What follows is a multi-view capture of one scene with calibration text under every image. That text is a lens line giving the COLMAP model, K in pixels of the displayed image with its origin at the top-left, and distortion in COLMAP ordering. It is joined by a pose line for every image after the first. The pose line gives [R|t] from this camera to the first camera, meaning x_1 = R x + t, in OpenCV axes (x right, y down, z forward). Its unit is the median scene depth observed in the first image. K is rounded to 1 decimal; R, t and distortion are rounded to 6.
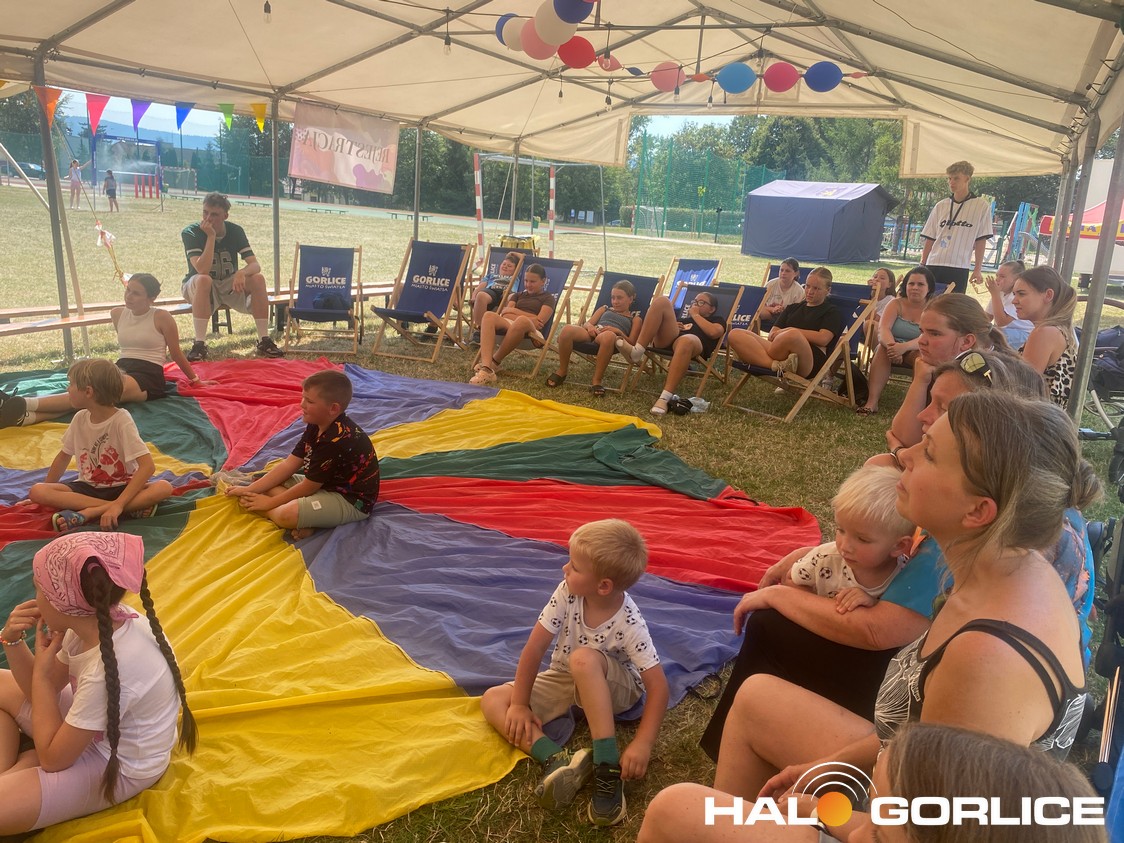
lens RADIAL K [[837.8, 0, 560.5], [0, 837.8, 415.6], [0, 0, 1]] dist [-0.001794, -0.007583]
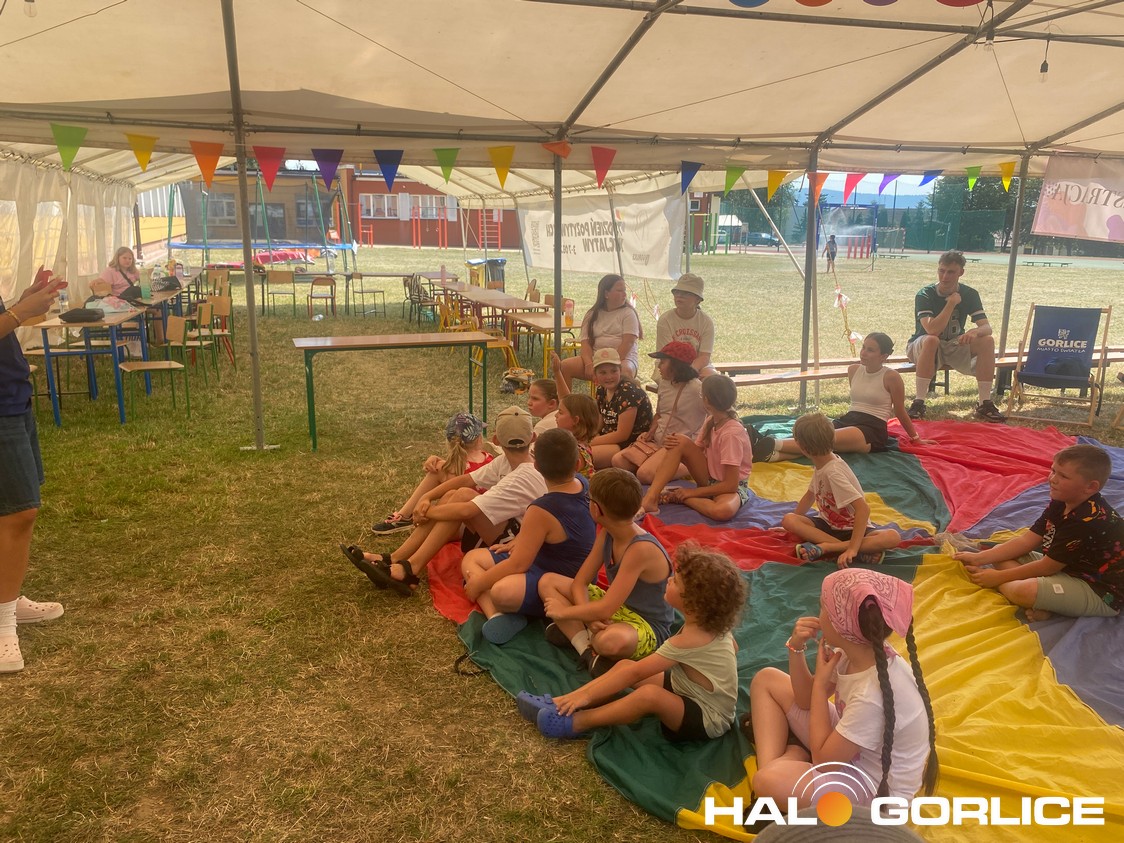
lens RADIAL K [[837.8, 0, 560.5], [0, 837.8, 415.6], [0, 0, 1]] dist [-0.001794, -0.007583]
pose [[0.707978, 0.084703, -0.701137, -0.027847], [-0.130781, 0.991335, -0.012296, 0.000036], [0.694020, 0.100400, 0.712921, -0.036701]]
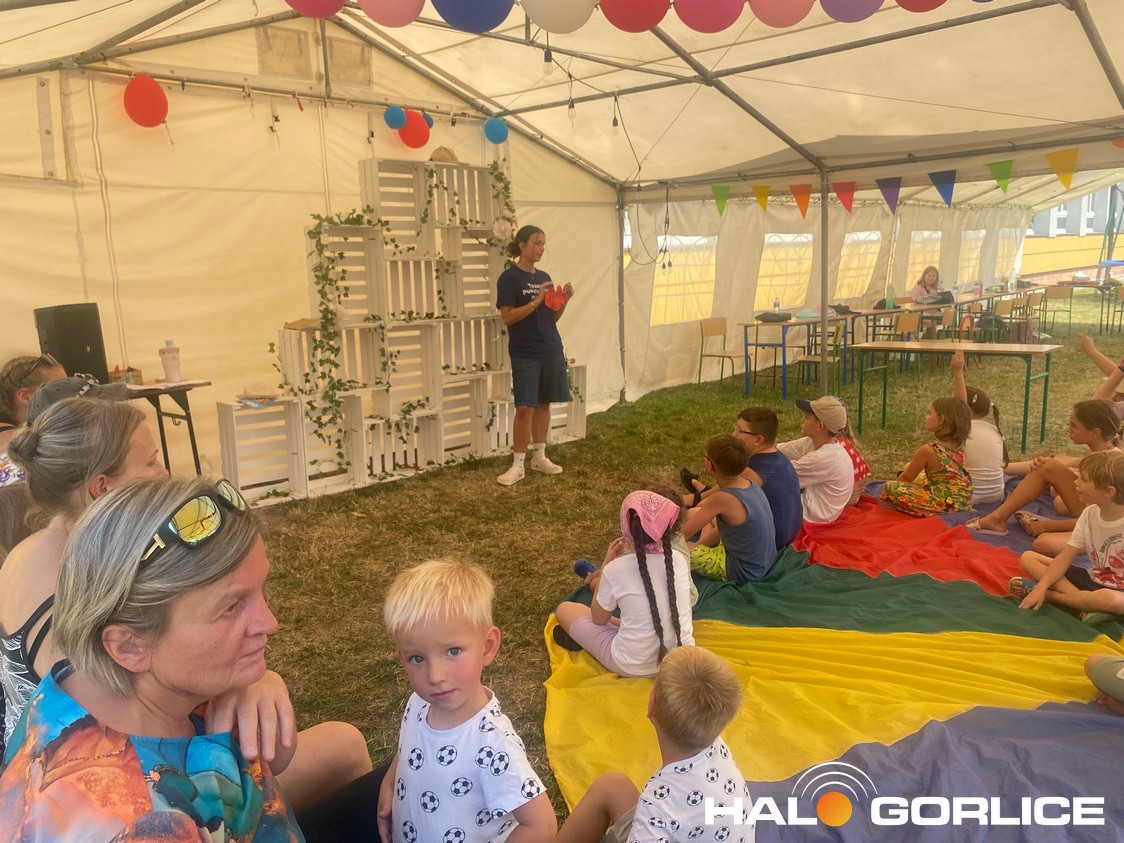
lens RADIAL K [[837.8, 0, 560.5], [0, 837.8, 415.6], [0, 0, 1]] dist [-0.001794, -0.007583]
pose [[-0.329564, 0.104459, -0.938337, 1.036314], [-0.221390, 0.957600, 0.184360, -0.289785], [0.917809, 0.268497, -0.292464, 1.543233]]
